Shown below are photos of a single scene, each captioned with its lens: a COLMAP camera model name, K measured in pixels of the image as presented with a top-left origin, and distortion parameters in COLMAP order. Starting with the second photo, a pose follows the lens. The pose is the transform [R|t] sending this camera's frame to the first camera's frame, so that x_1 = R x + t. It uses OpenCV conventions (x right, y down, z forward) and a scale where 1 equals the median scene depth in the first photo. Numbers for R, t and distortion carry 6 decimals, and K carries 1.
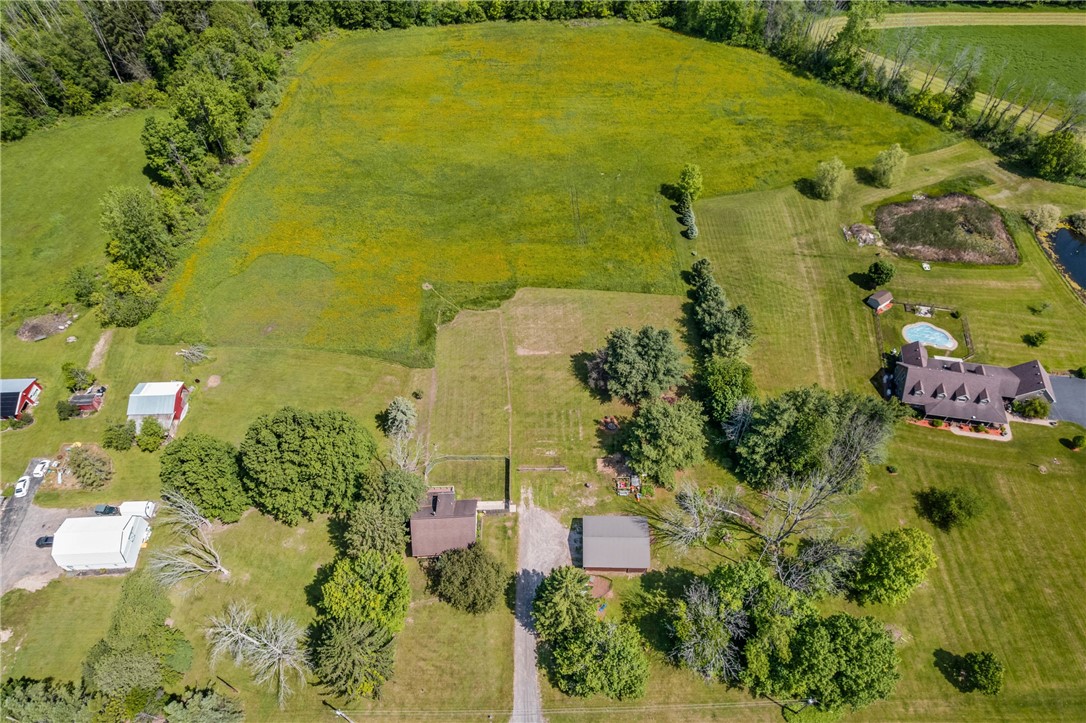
lens RADIAL K [[689.5, 0, 543.0], [0, 689.5, 361.5], [0, 0, 1]] dist [-0.072488, 0.059039]
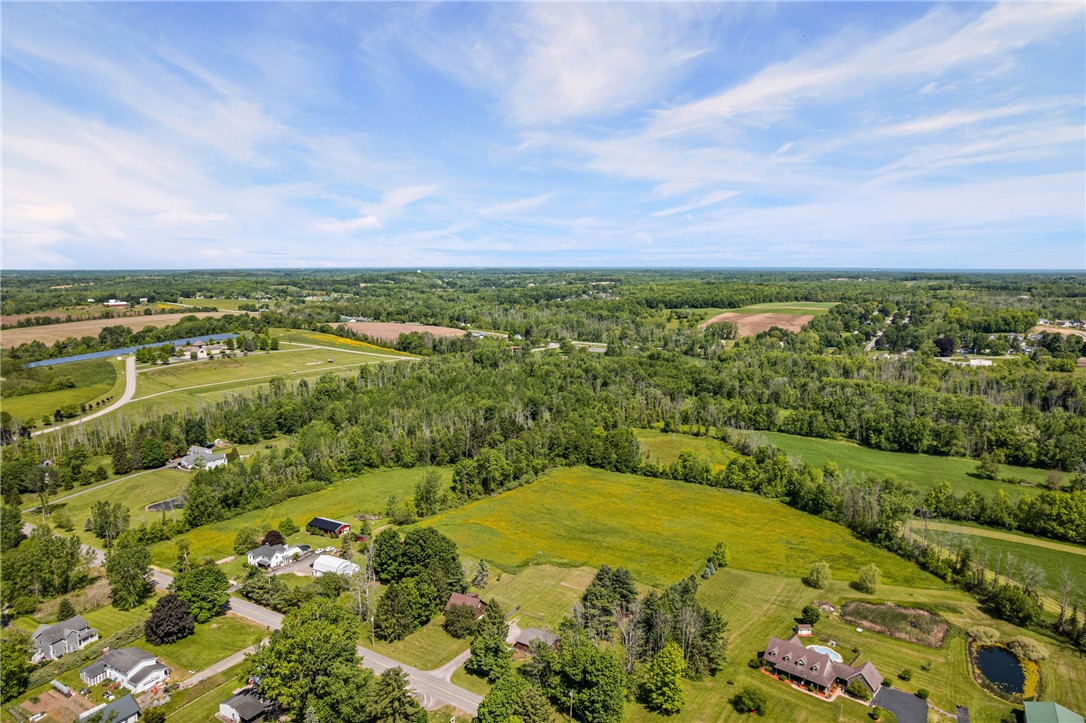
lens RADIAL K [[699.5, 0, 543.0], [0, 699.5, 361.5], [0, 0, 1]] dist [-0.071419, 0.062662]
pose [[0.853091, 0.095234, -0.512996, 0.712392], [-0.430229, 0.684649, -0.588353, 0.606090], [0.295191, 0.722625, 0.625041, -0.468292]]
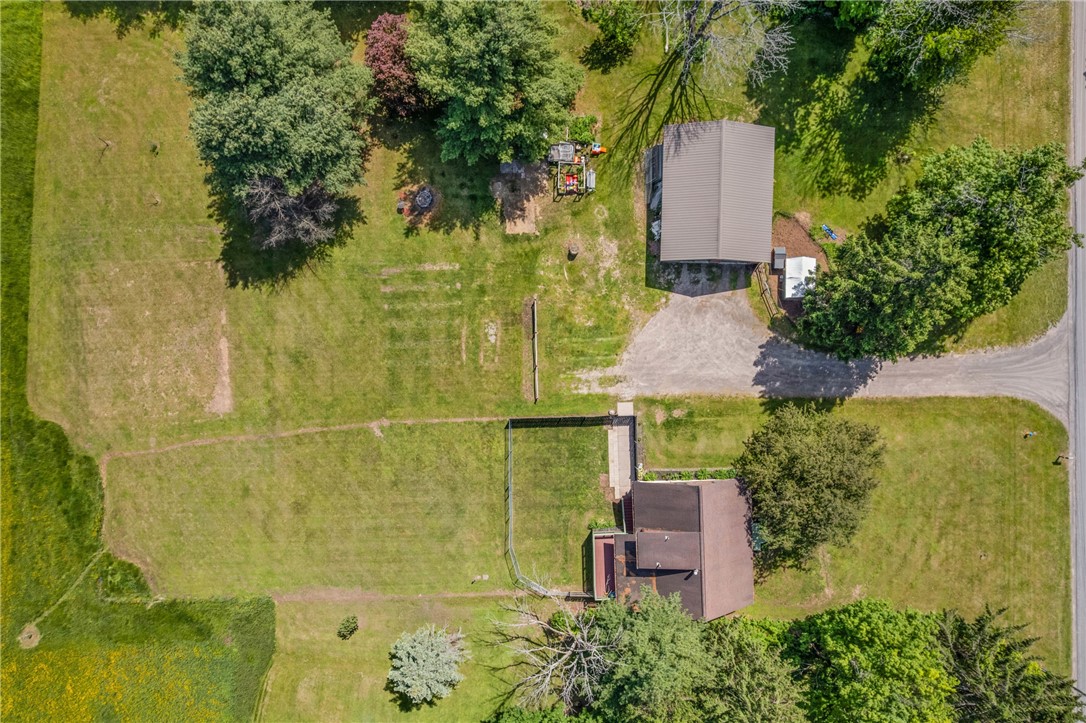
lens RADIAL K [[676.8, 0, 544.7], [0, 676.8, 403.9], [0, 0, 1]] dist [-0.072144, 0.057672]
pose [[-0.008242, -0.999685, -0.023706, -0.022481], [0.810608, -0.020561, 0.585228, -0.089193], [-0.585531, -0.014393, 0.810522, 0.504970]]
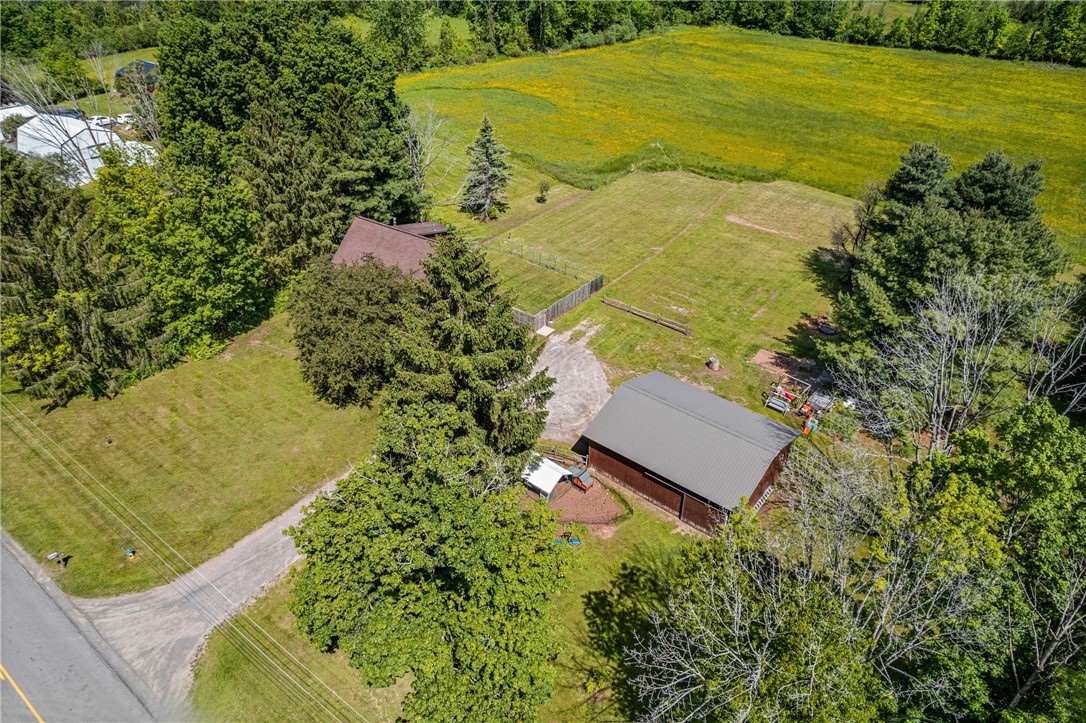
lens RADIAL K [[697.6, 0, 543.0], [0, 697.6, 361.5], [0, 0, 1]] dist [-0.085809, 0.071462]
pose [[0.790175, 0.367758, -0.490284, 0.158172], [-0.501289, 0.848054, -0.171793, 0.248026], [0.352609, 0.381520, 0.854464, 0.463238]]
